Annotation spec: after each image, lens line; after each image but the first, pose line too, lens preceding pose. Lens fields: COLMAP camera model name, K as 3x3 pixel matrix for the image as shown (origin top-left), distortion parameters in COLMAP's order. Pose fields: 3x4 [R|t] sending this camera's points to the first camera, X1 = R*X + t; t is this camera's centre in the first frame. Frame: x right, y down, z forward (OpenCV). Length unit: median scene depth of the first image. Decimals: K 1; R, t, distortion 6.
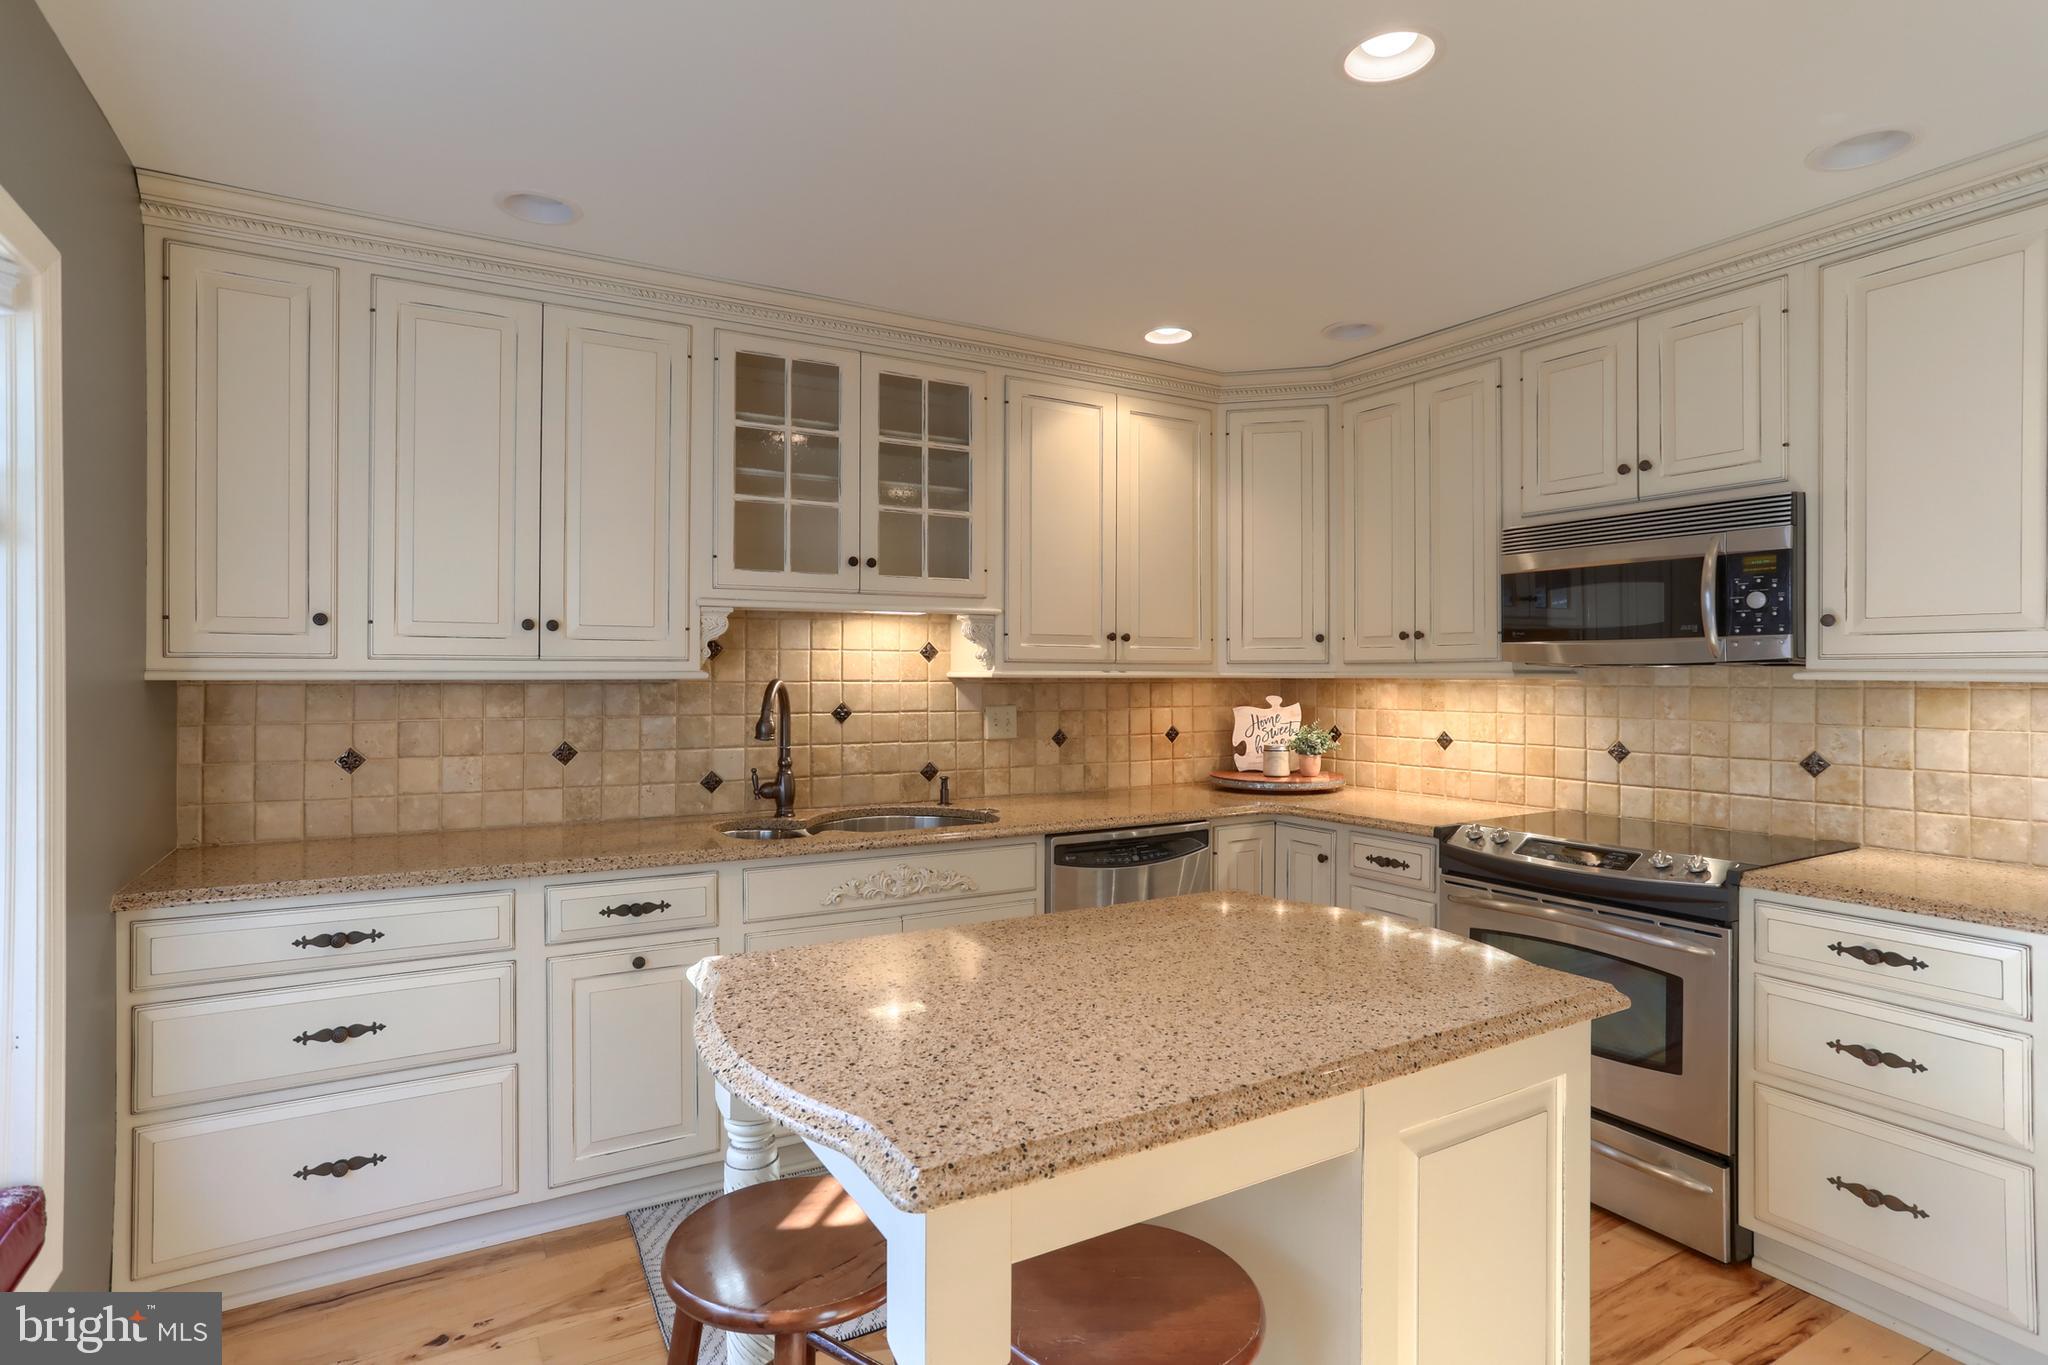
lens RADIAL K [[1024.2, 0, 1032.8], [0, 1024.2, 672.7], [0, 0, 1]] dist [-0.020872, 0.006156]
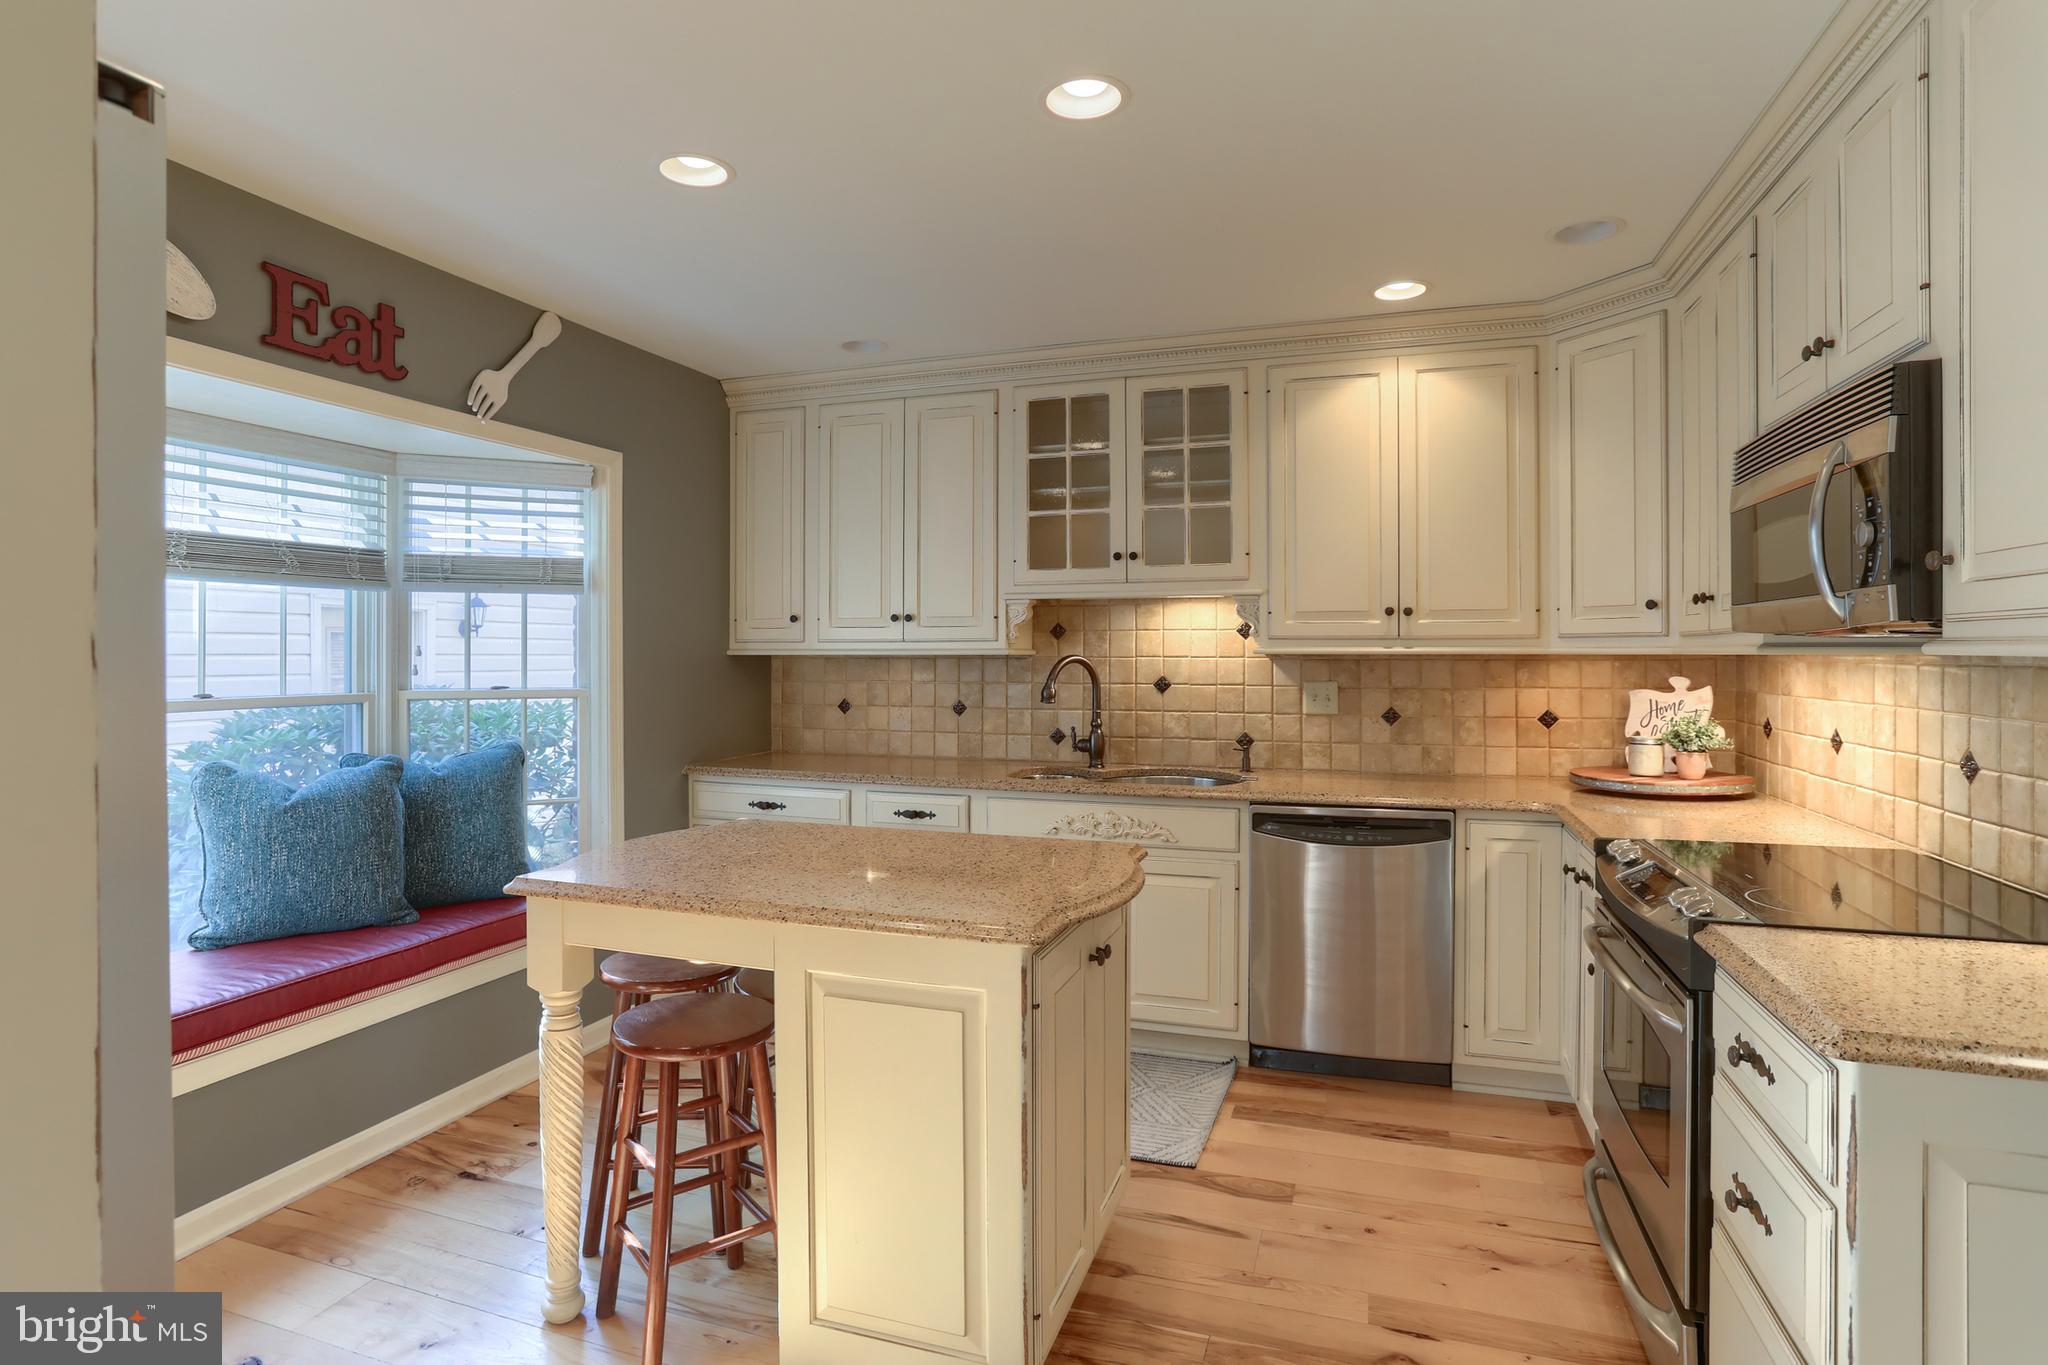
lens RADIAL K [[1081.5, 0, 1043.8], [0, 1081.5, 653.0], [0, 0, 1]] dist [-0.017550, 0.010247]
pose [[0.661346, -0.001469, -0.750080, 0.680542], [0.002186, 0.999998, -0.000031, 0.003778], [0.750078, -0.001619, 0.661347, 0.098202]]
